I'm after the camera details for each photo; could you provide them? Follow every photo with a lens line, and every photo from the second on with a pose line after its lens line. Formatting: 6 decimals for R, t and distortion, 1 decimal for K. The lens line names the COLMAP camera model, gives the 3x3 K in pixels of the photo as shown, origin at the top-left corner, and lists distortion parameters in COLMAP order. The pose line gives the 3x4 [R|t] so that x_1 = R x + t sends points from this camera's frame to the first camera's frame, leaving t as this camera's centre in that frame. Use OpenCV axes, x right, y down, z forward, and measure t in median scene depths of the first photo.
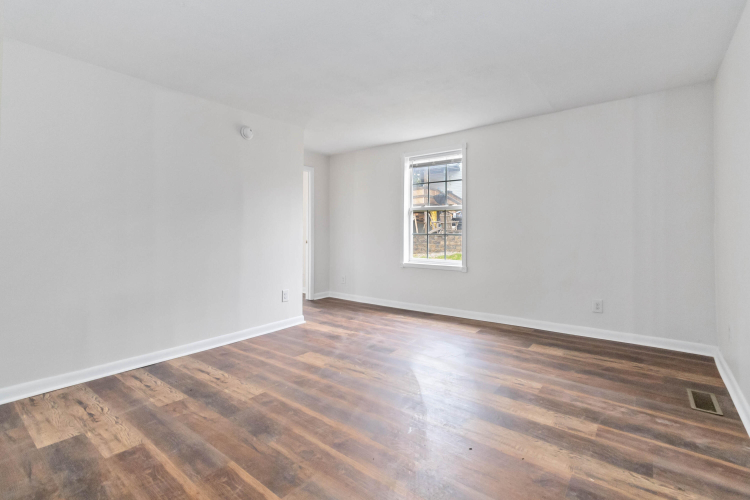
lens RADIAL K [[346.6, 0, 377.4], [0, 346.6, 239.0], [0, 0, 1]] dist [0.000872, 0.000054]
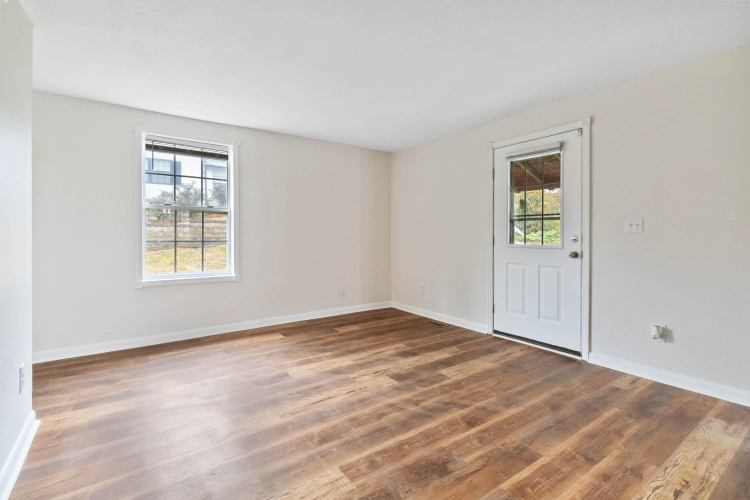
lens RADIAL K [[345.0, 0, 376.0], [0, 345.0, 238.3], [0, 0, 1]] dist [0.000992, -0.000233]
pose [[0.286777, -0.003166, 0.957992, -0.893378], [0.020081, 0.999795, -0.002707, -0.012234], [-0.957787, 0.020014, 0.286781, 0.669473]]
